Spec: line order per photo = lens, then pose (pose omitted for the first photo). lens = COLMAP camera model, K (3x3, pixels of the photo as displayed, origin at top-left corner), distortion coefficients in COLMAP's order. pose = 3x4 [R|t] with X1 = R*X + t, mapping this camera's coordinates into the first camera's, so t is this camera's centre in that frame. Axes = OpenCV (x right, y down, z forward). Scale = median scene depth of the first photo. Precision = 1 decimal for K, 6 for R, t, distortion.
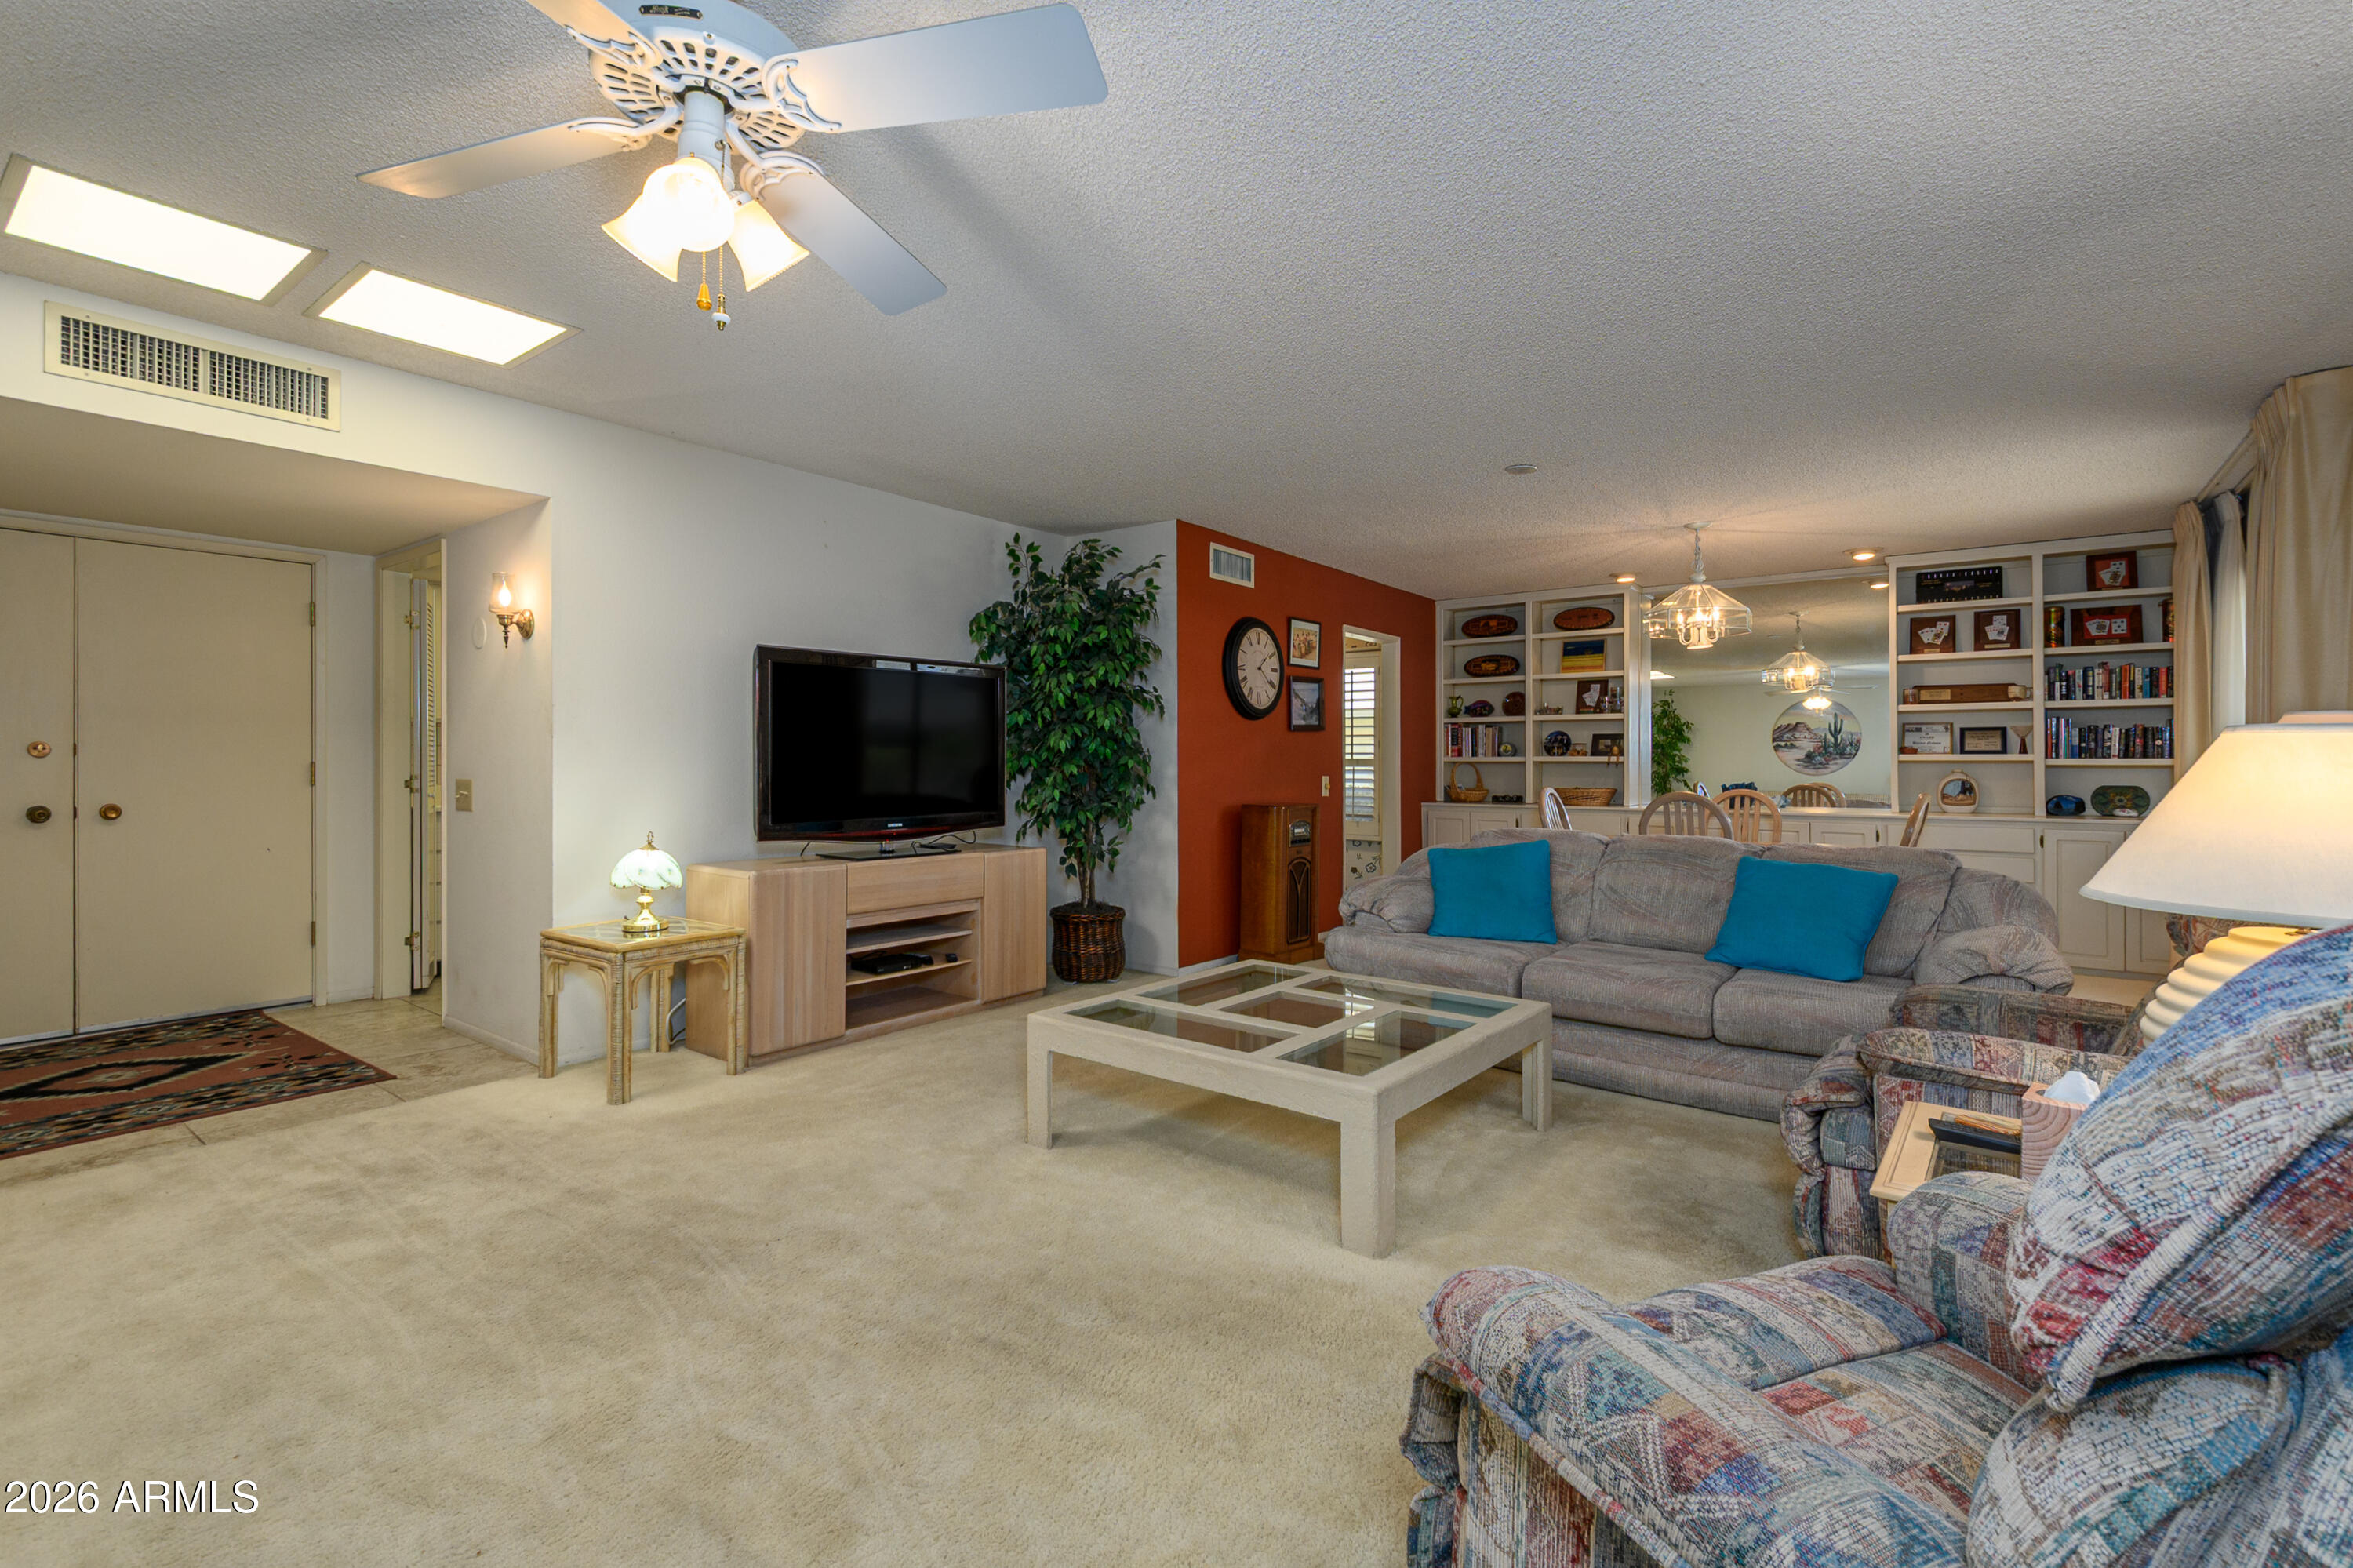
lens RADIAL K [[1063.2, 0, 1172.3], [0, 1063.2, 758.2], [0, 0, 1]] dist [-0.000788, -0.000517]
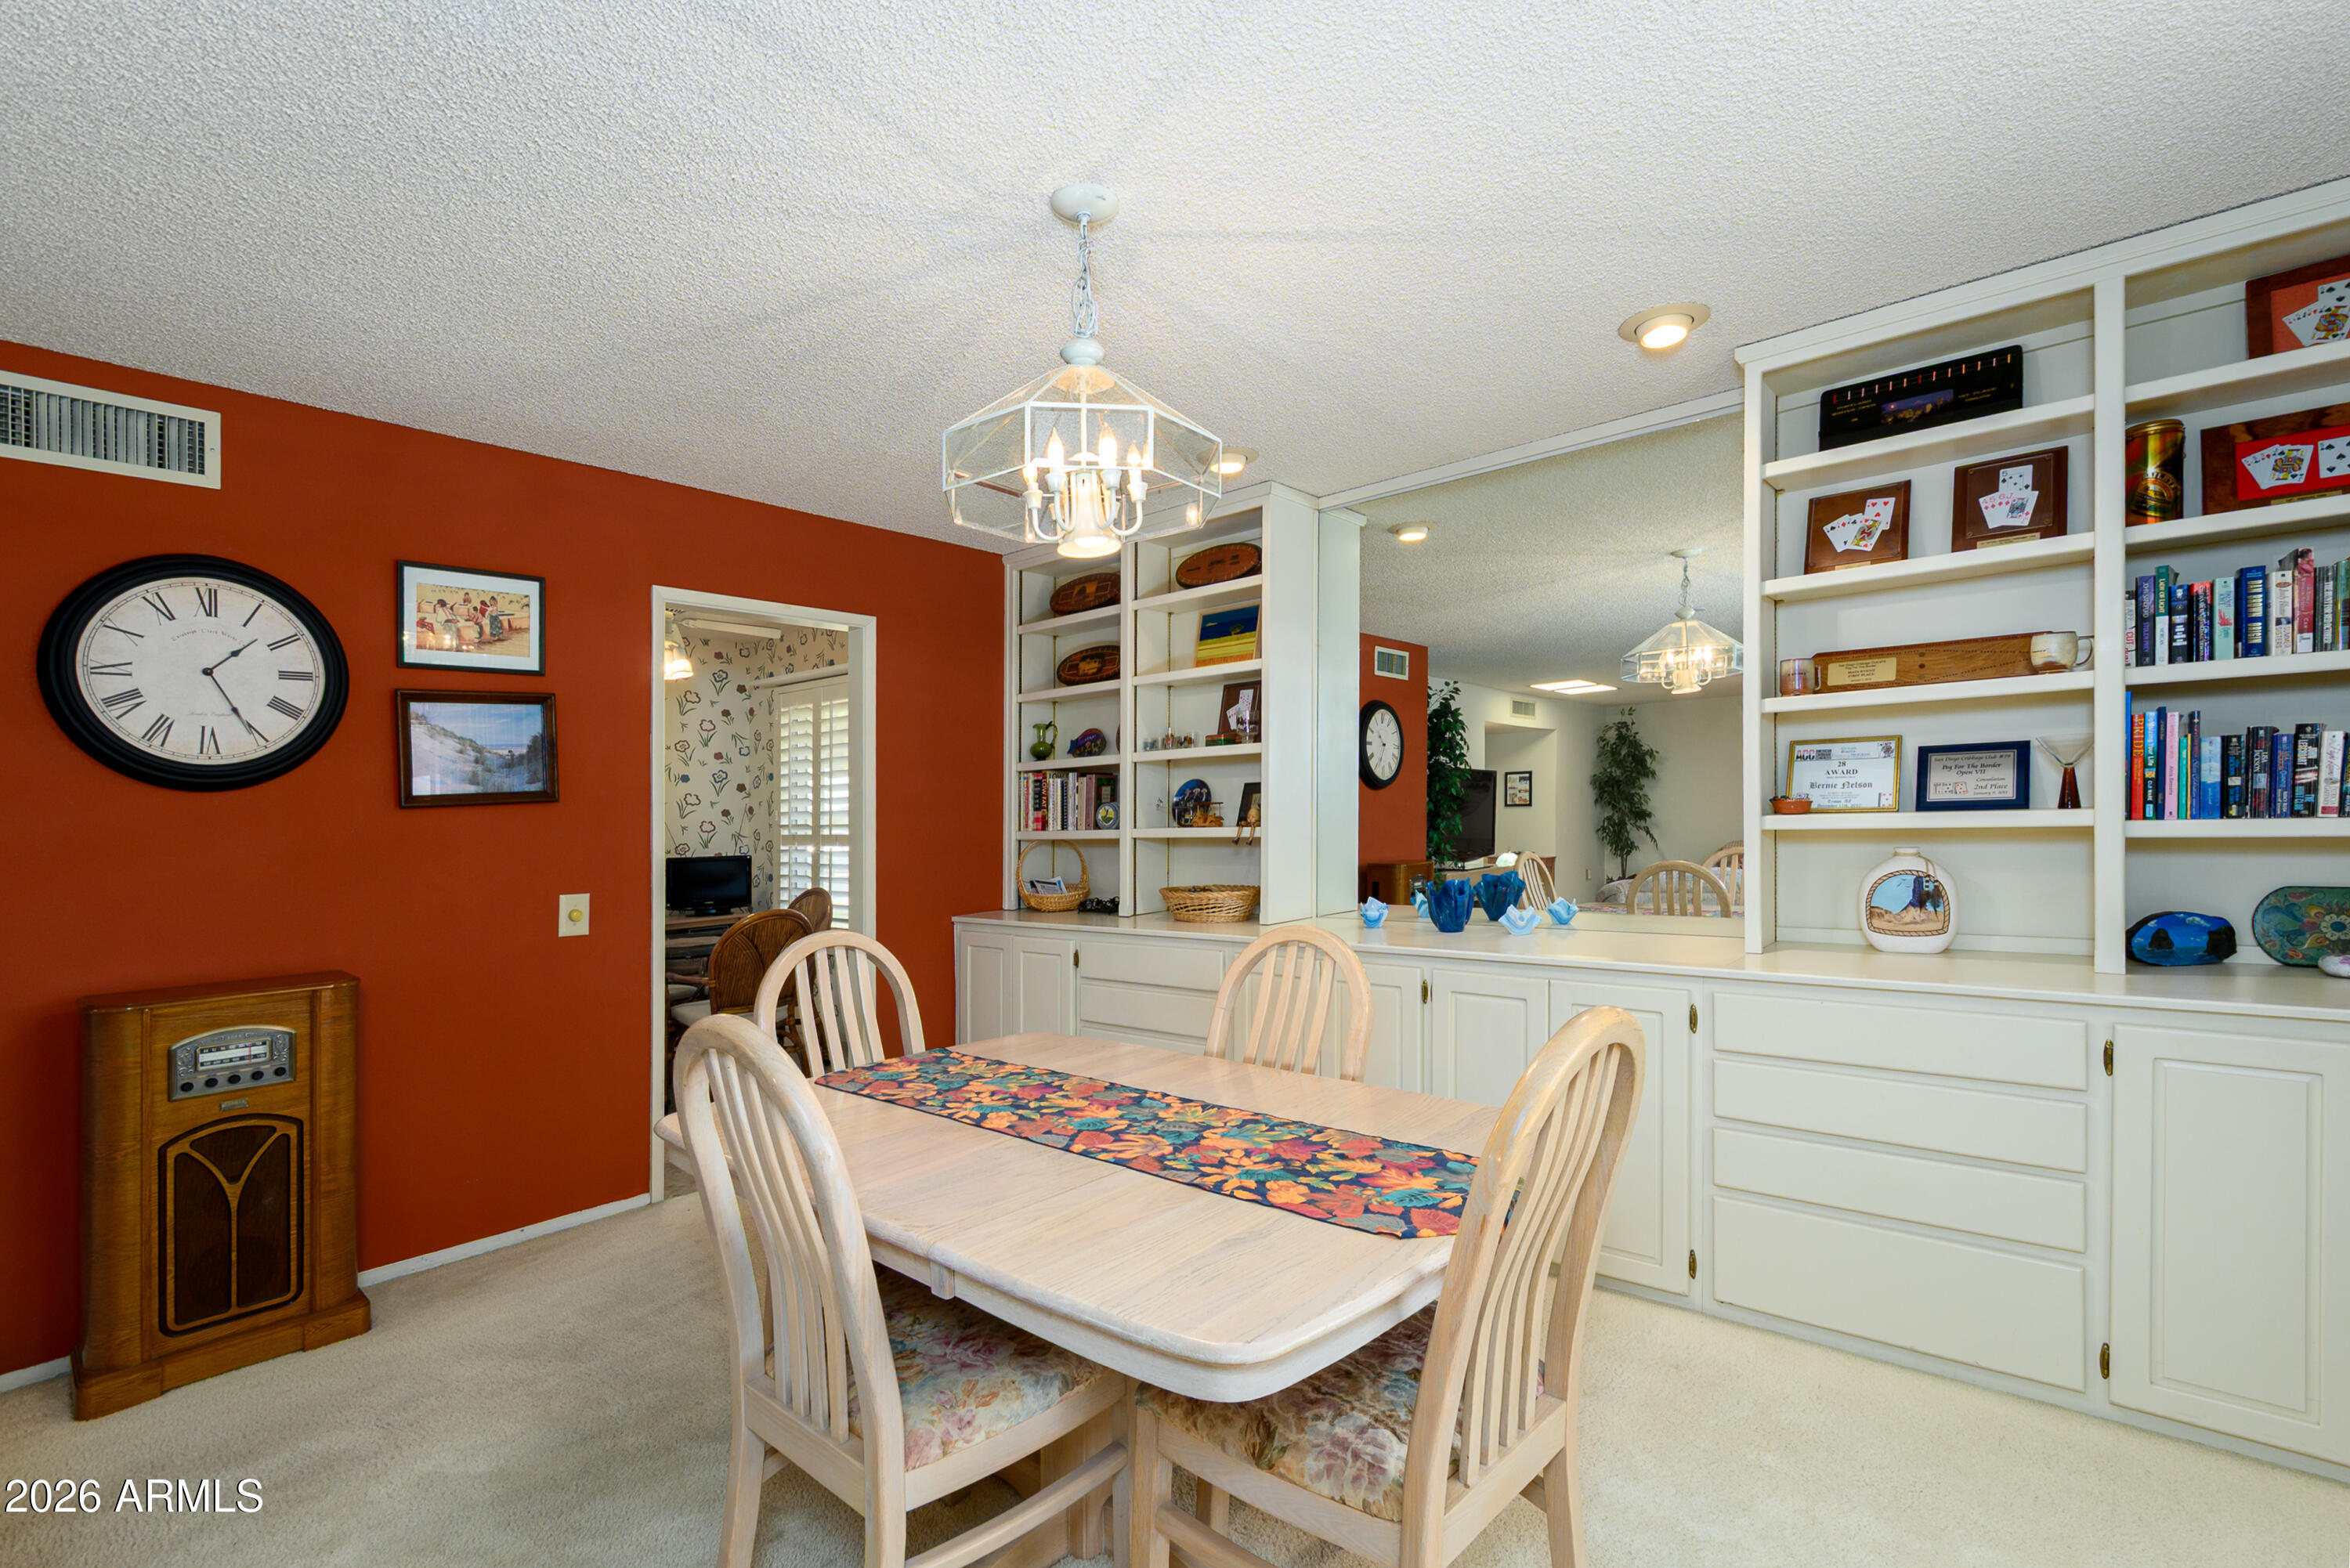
lens RADIAL K [[1049.1, 0, 1176.6], [0, 1049.1, 856.7], [0, 0, 1]] dist [-0.001404, 0.000209]
pose [[0.997220, -0.031483, -0.067535, 0.487251], [0.034865, 0.998165, 0.049499, -0.016232], [0.065853, -0.051716, 0.996488, 0.578708]]
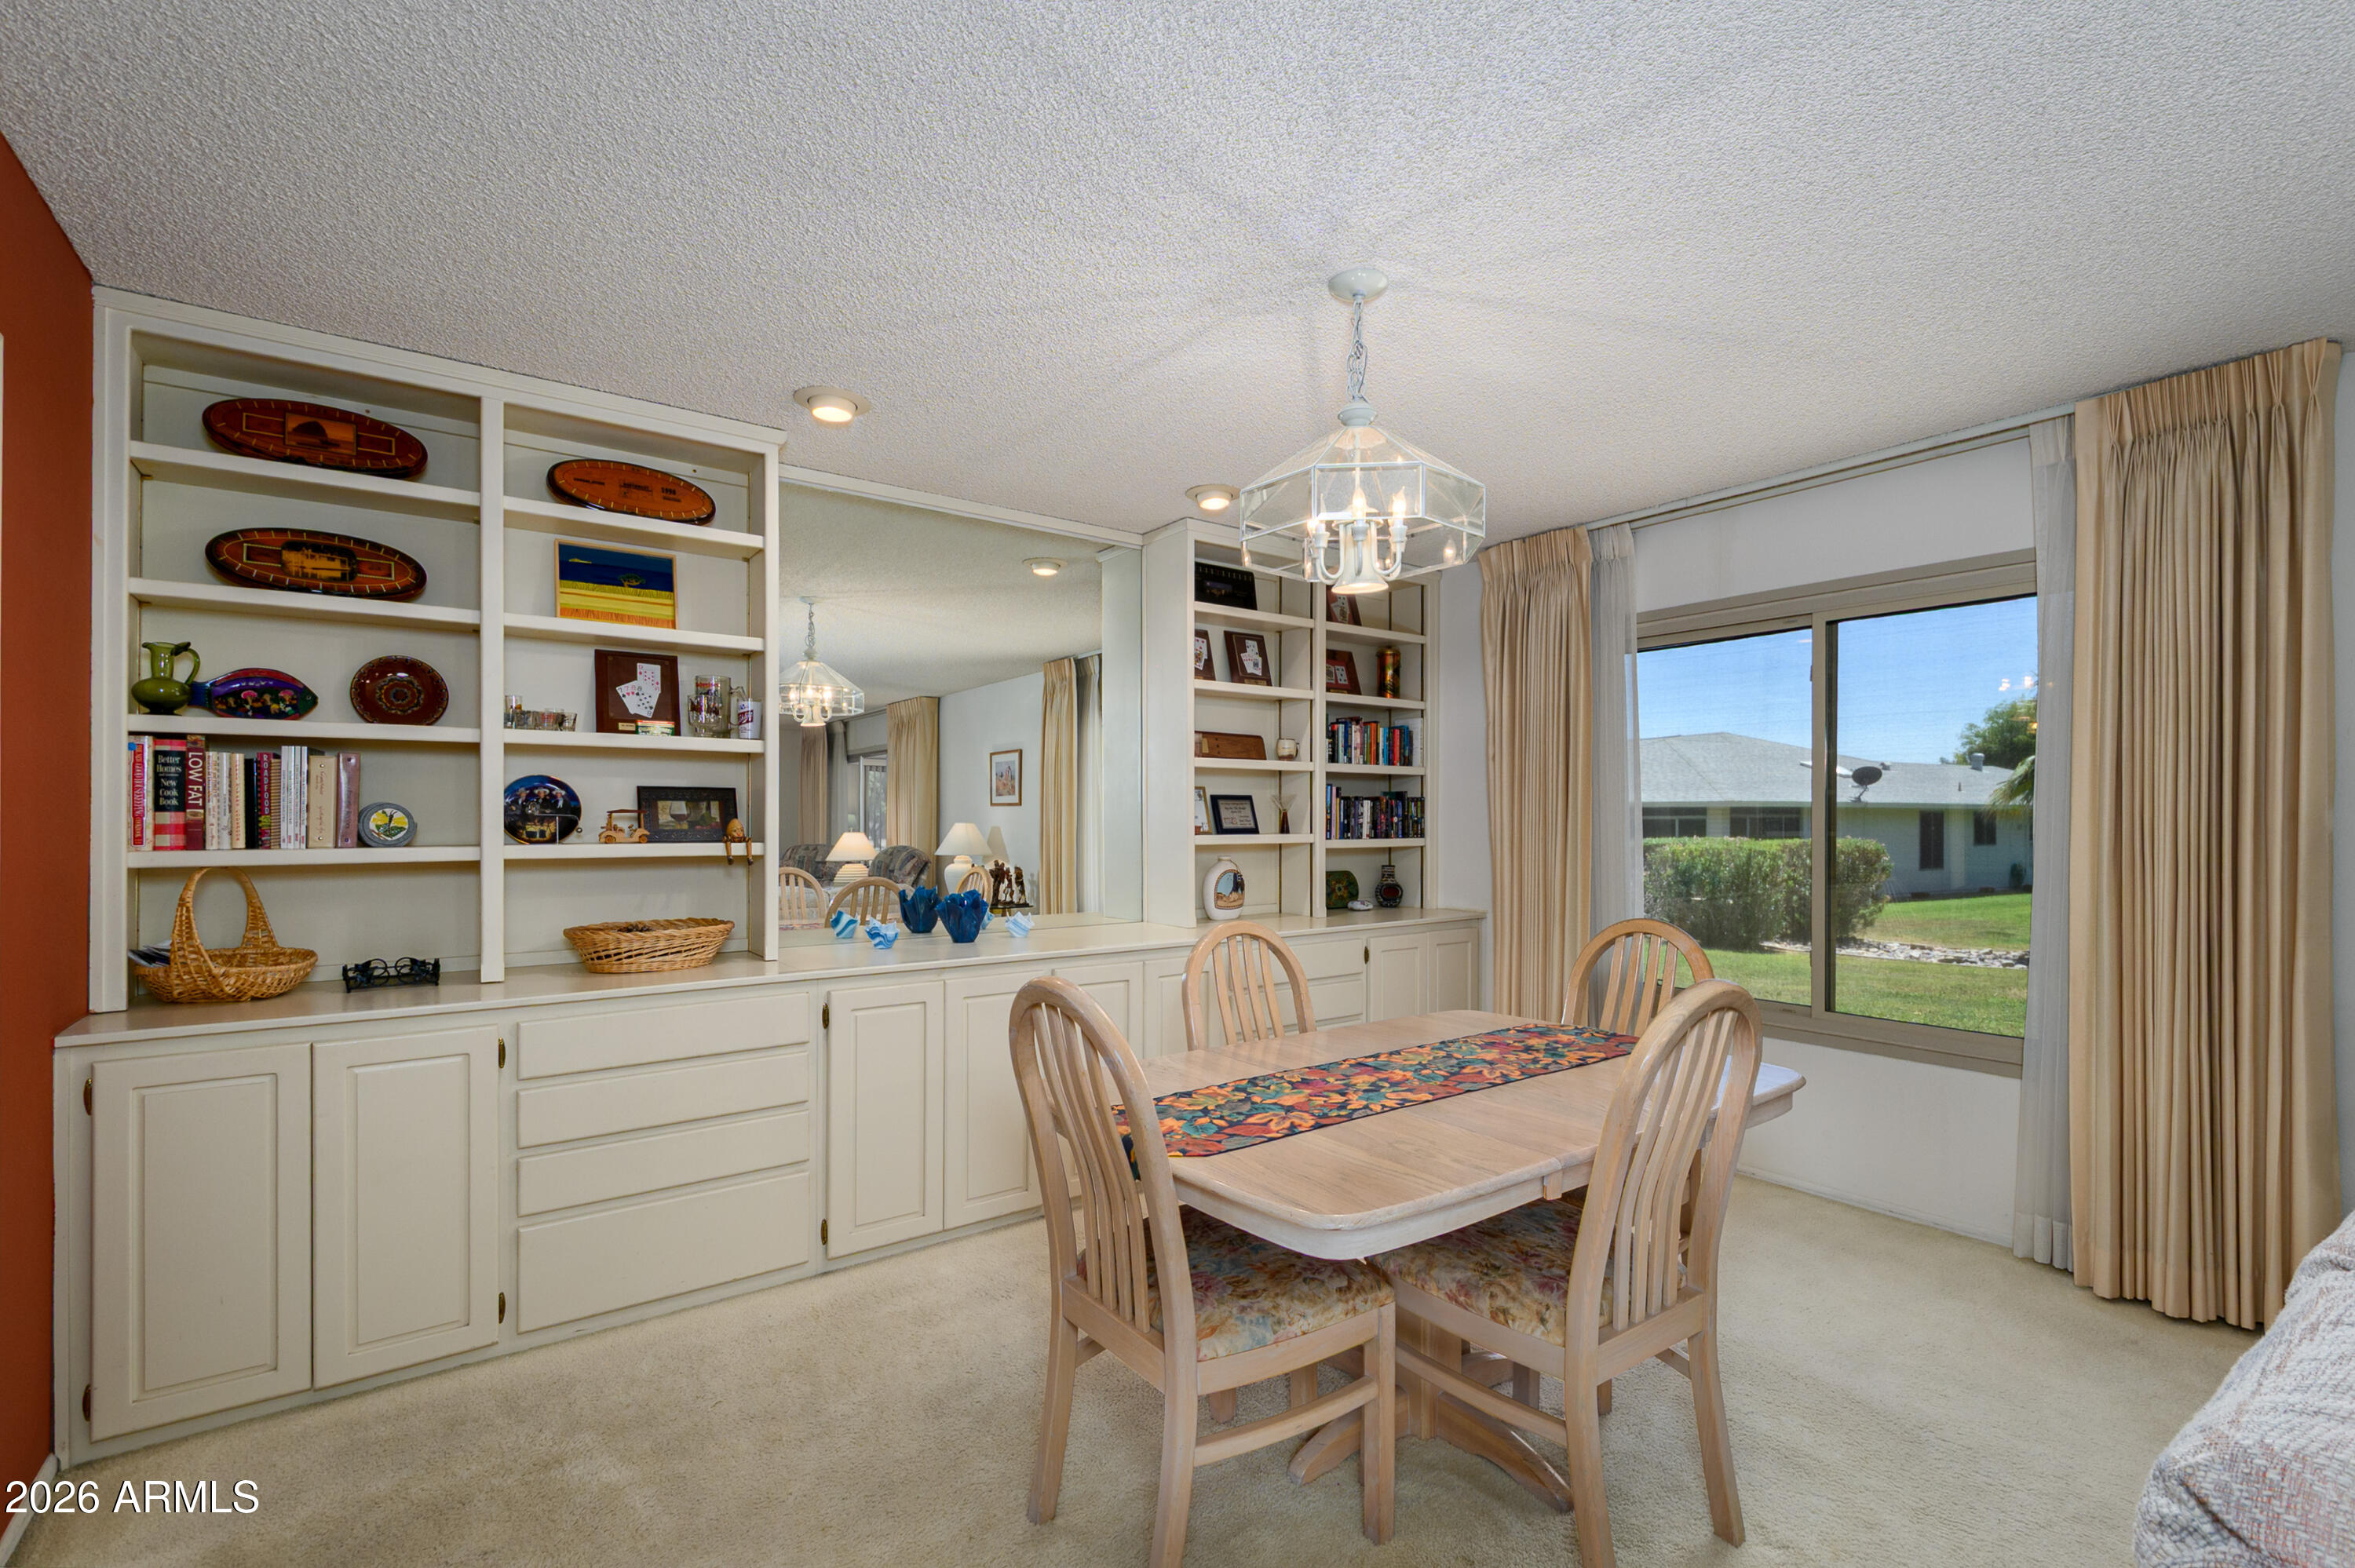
lens RADIAL K [[1055.5, 0, 1225.5], [0, 1055.5, 816.7], [0, 0, 1]] dist [0.002319, -0.000071]
pose [[0.264280, -0.002365, 0.964443, 0.081416], [-0.007407, 0.999963, 0.004482, -0.017767], [-0.964418, -0.008328, 0.264252, 0.835228]]
